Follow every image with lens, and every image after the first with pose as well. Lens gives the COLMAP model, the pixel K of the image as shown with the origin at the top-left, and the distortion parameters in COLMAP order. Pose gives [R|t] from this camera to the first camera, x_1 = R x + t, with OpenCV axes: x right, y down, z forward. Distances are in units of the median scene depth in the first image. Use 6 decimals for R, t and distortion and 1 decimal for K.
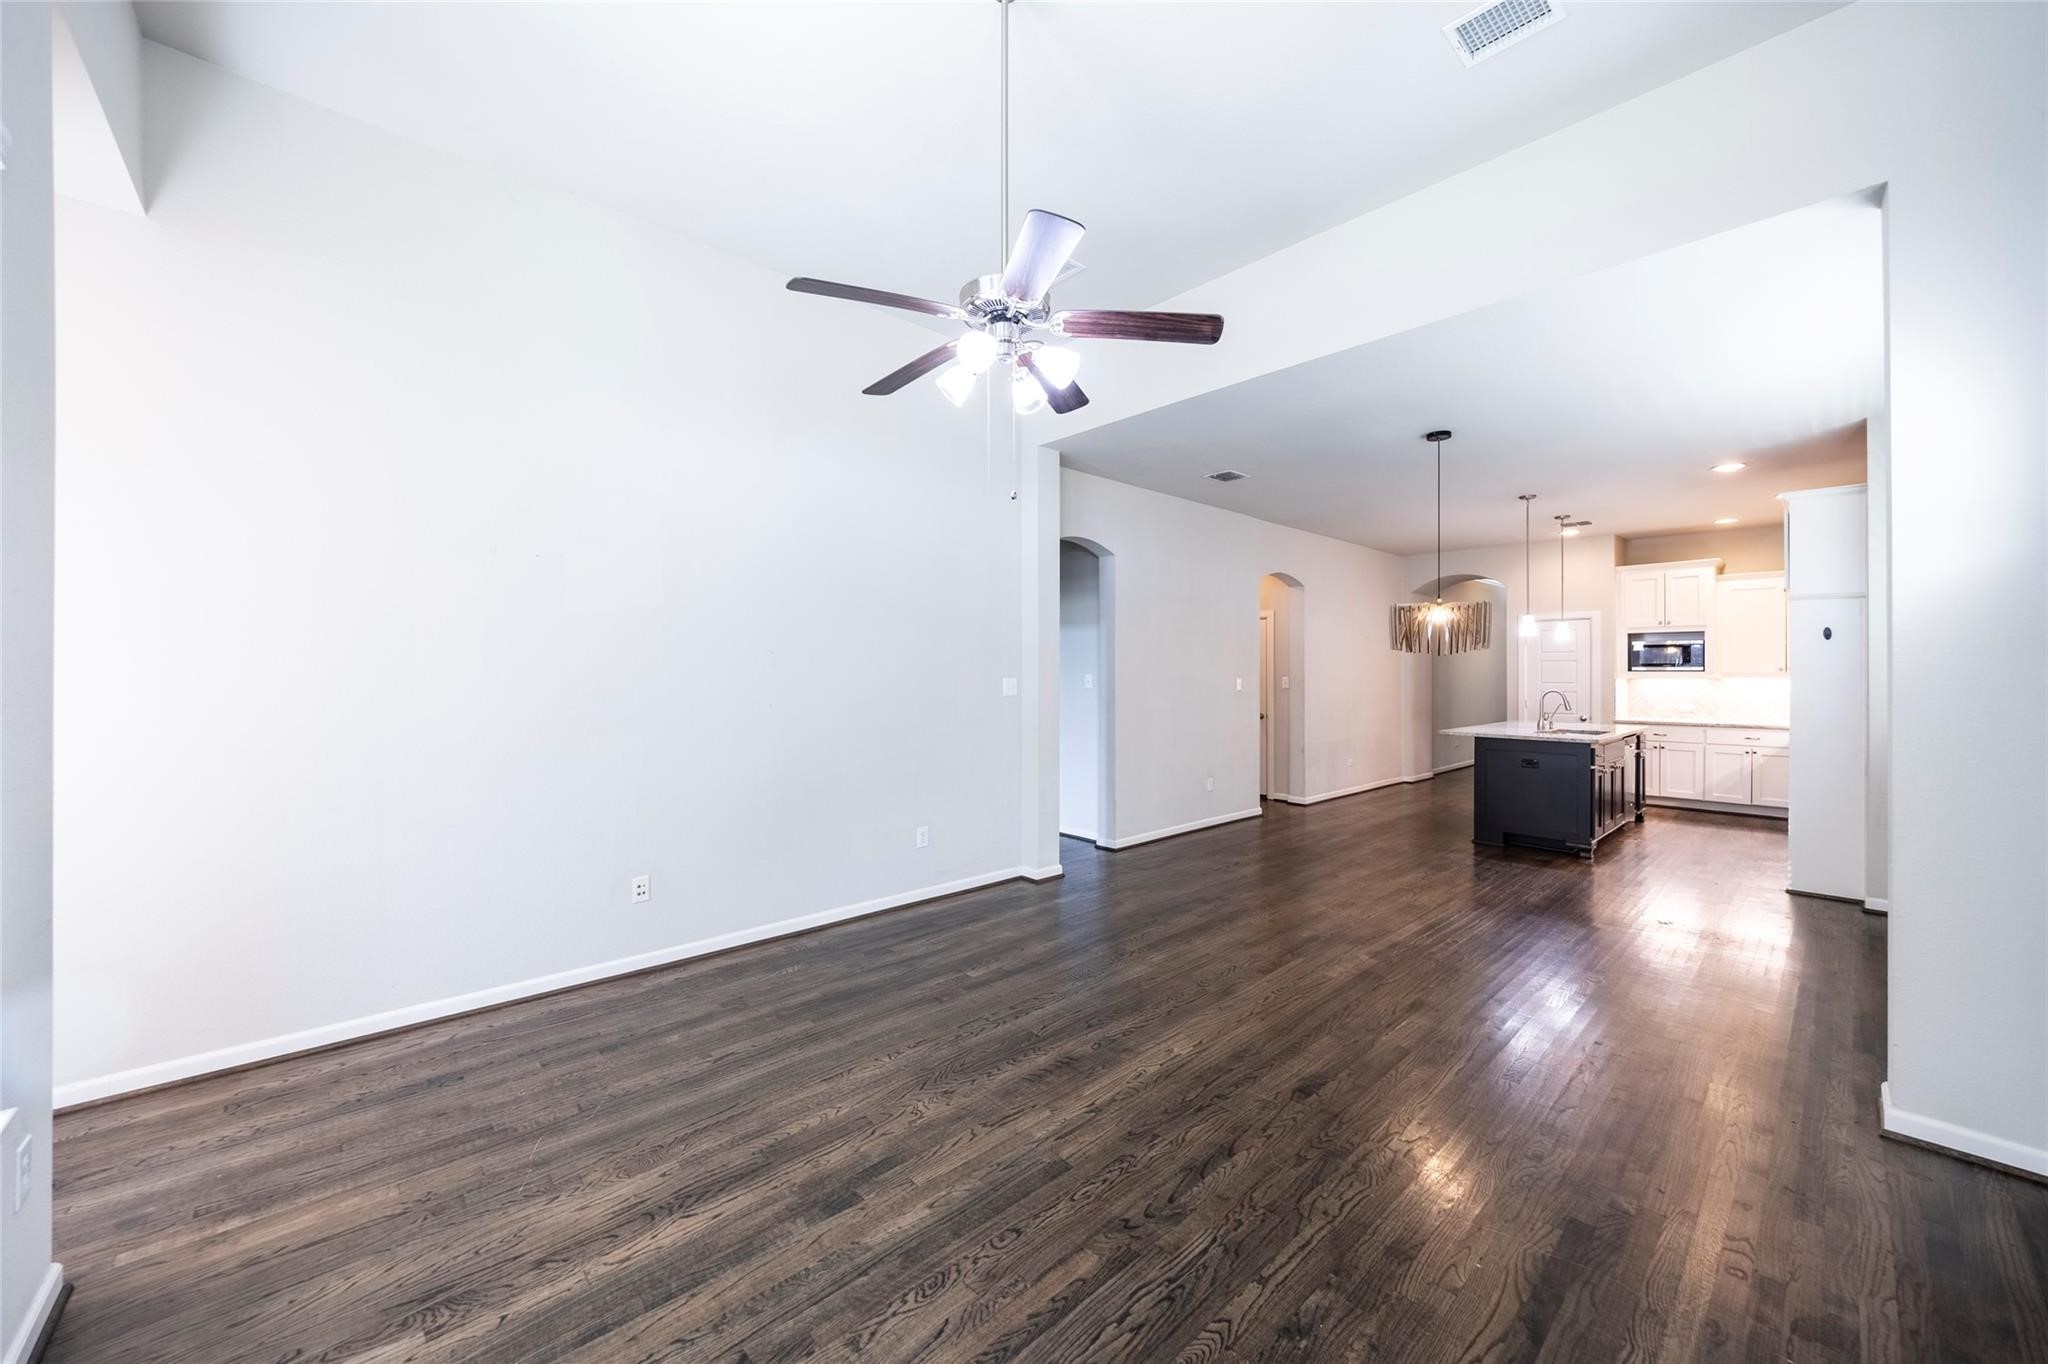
lens RADIAL K [[772.2, 0, 1020.9], [0, 772.2, 672.7], [0, 0, 1]] dist [-0.000626, -0.000015]
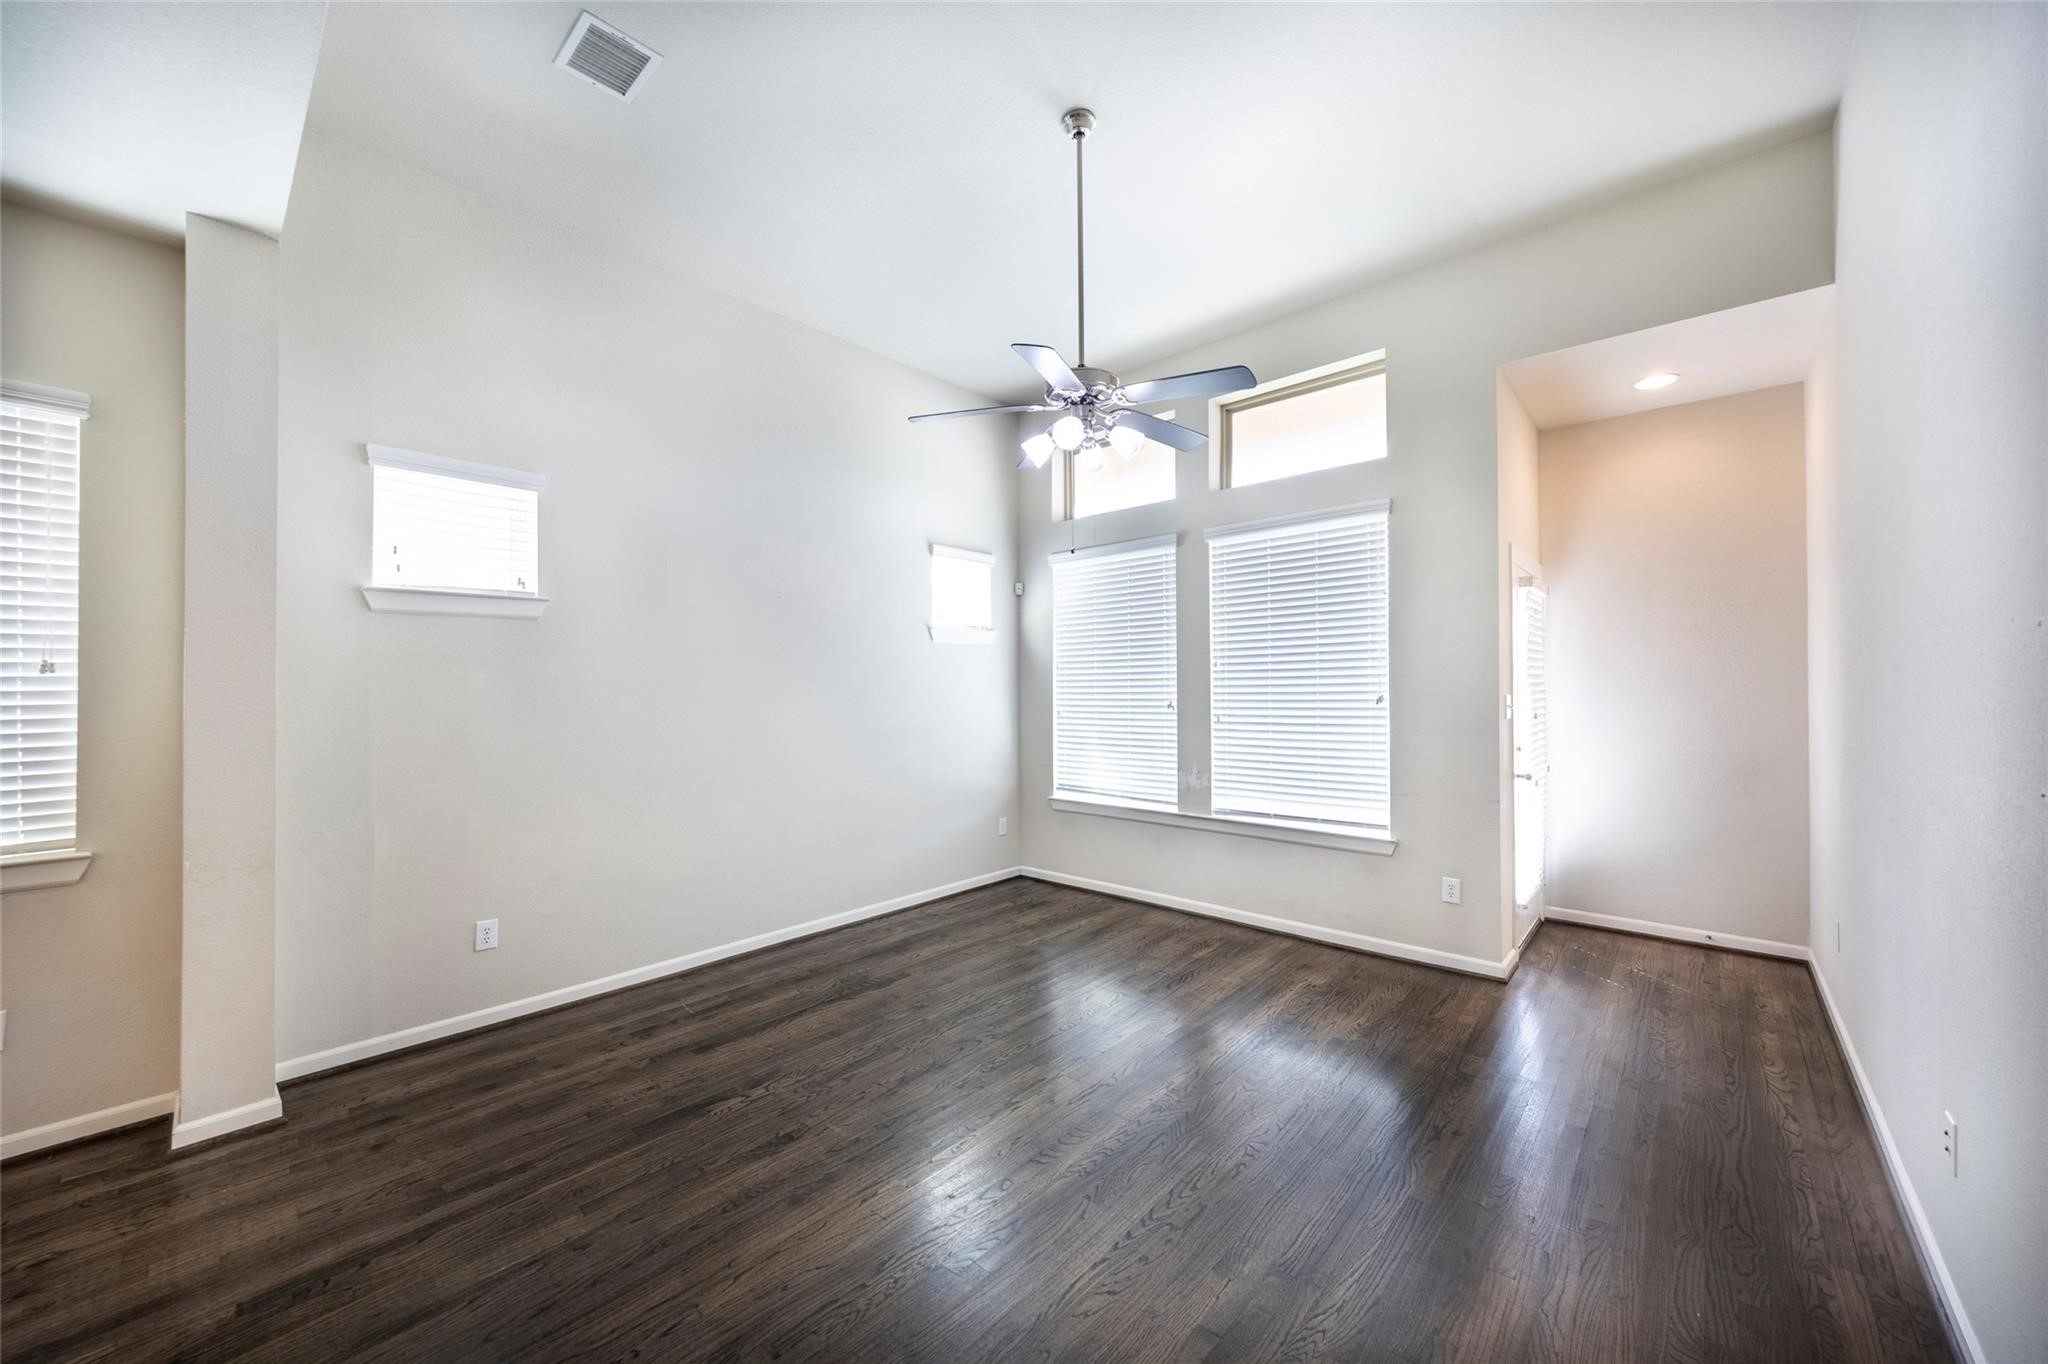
lens RADIAL K [[755.3, 0, 1018.6], [0, 755.3, 676.7], [0, 0, 1]] dist [-0.001709, -0.000005]
pose [[-0.996369, 0.004114, -0.085041, 0.055288], [0.005238, 0.999902, -0.013001, -0.001483], [0.084980, -0.013399, -0.996293, 0.656457]]
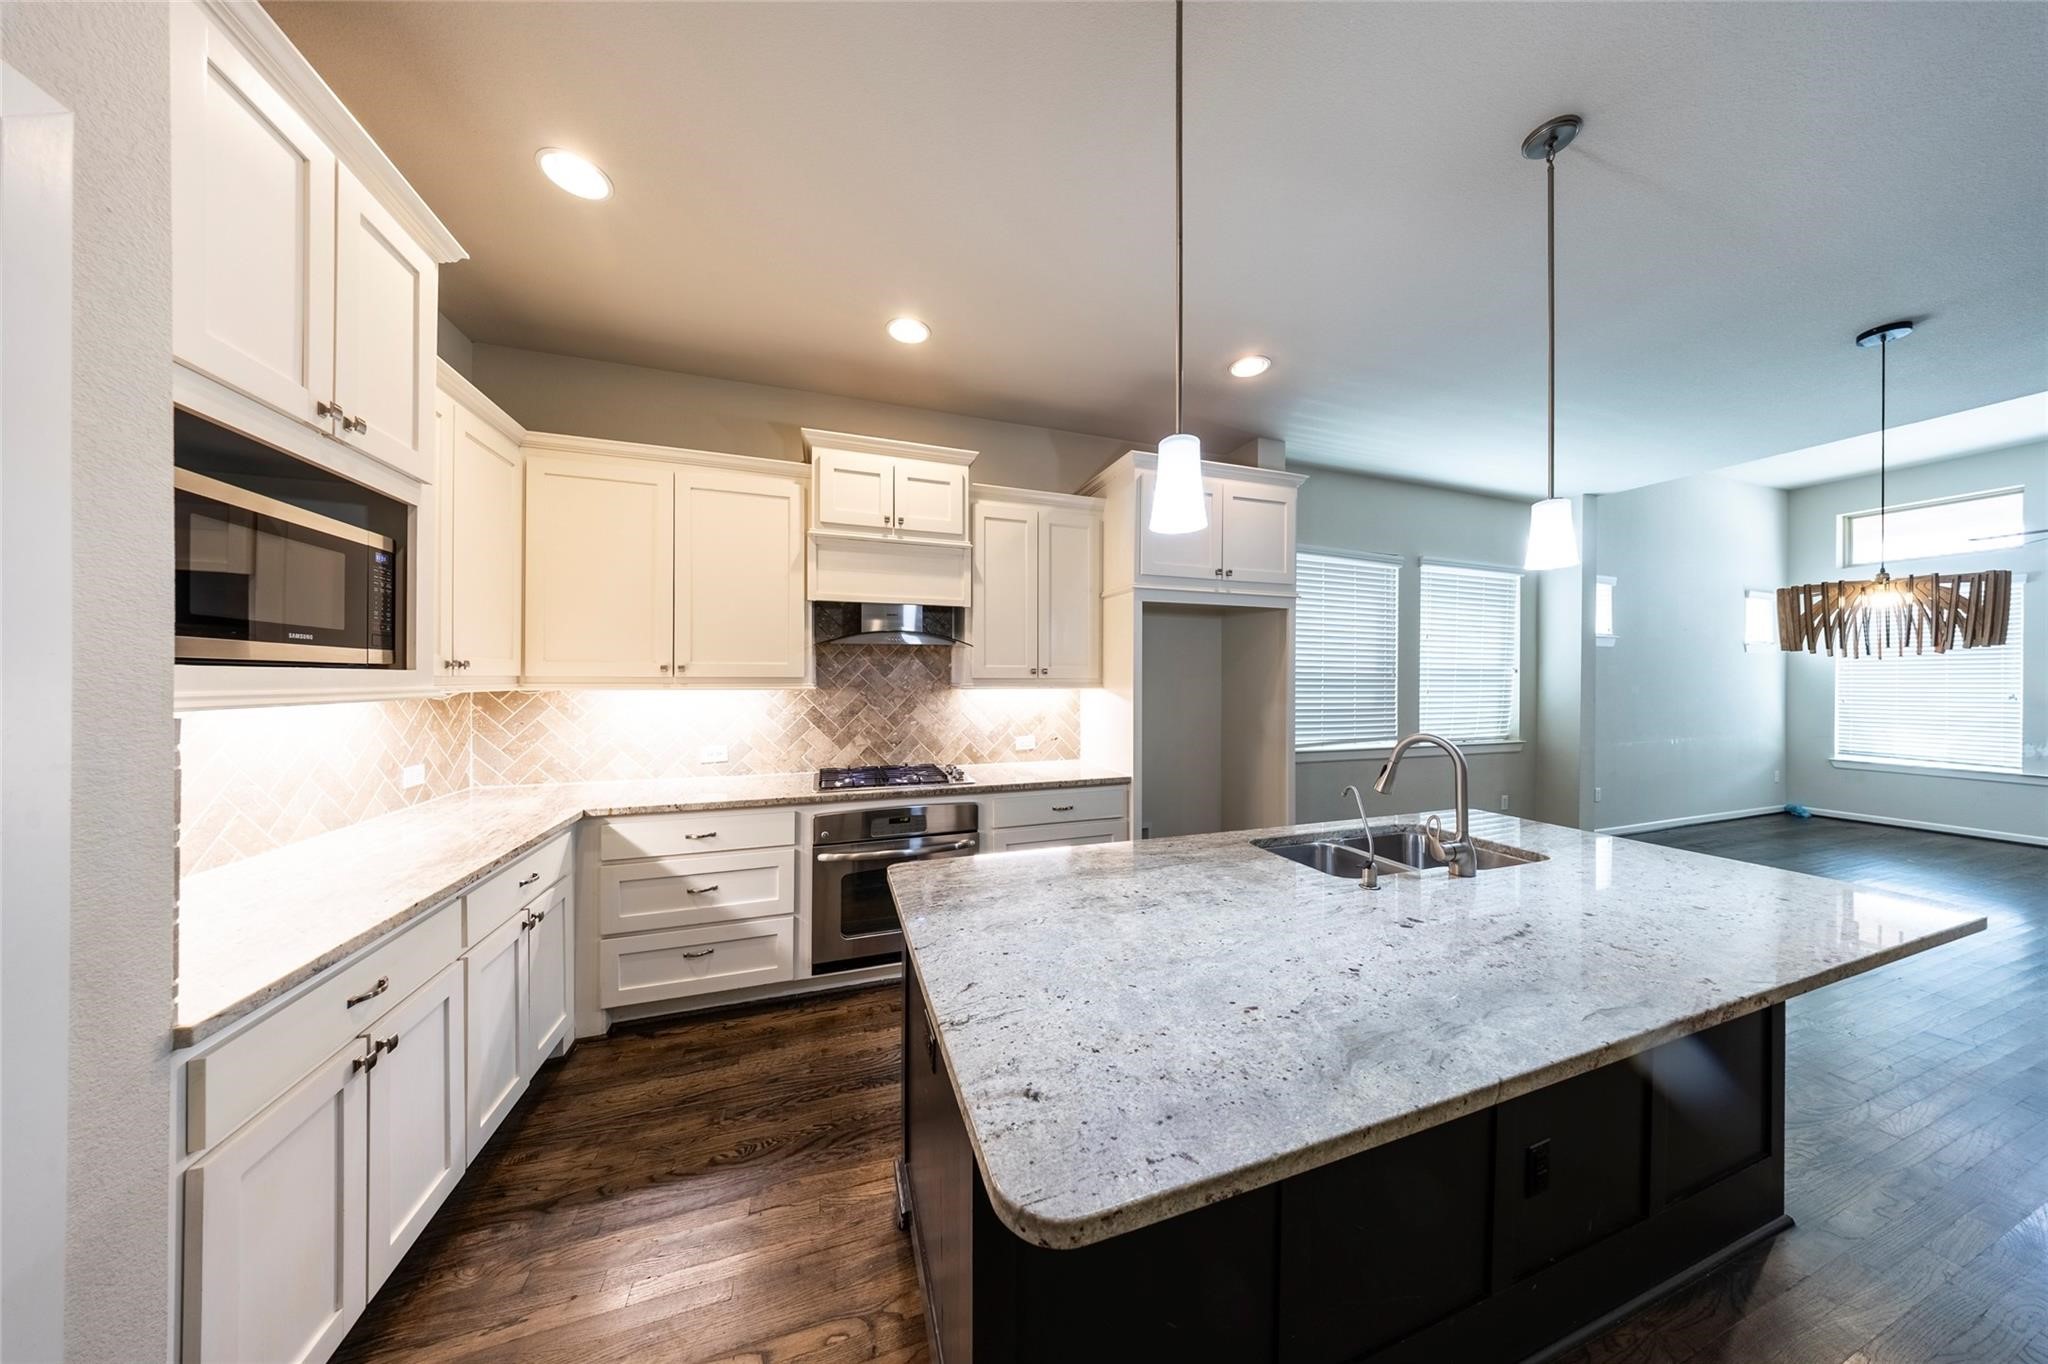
lens RADIAL K [[588.6, 0, 1026.8], [0, 588.6, 677.8], [0, 0, 1]] dist [-0.007374, -0.000045]
pose [[-0.914216, -0.005808, 0.405185, 0.644734], [-0.006704, 0.999977, -0.000794, 0.000123], [-0.405171, -0.003443, -0.914234, 1.116293]]
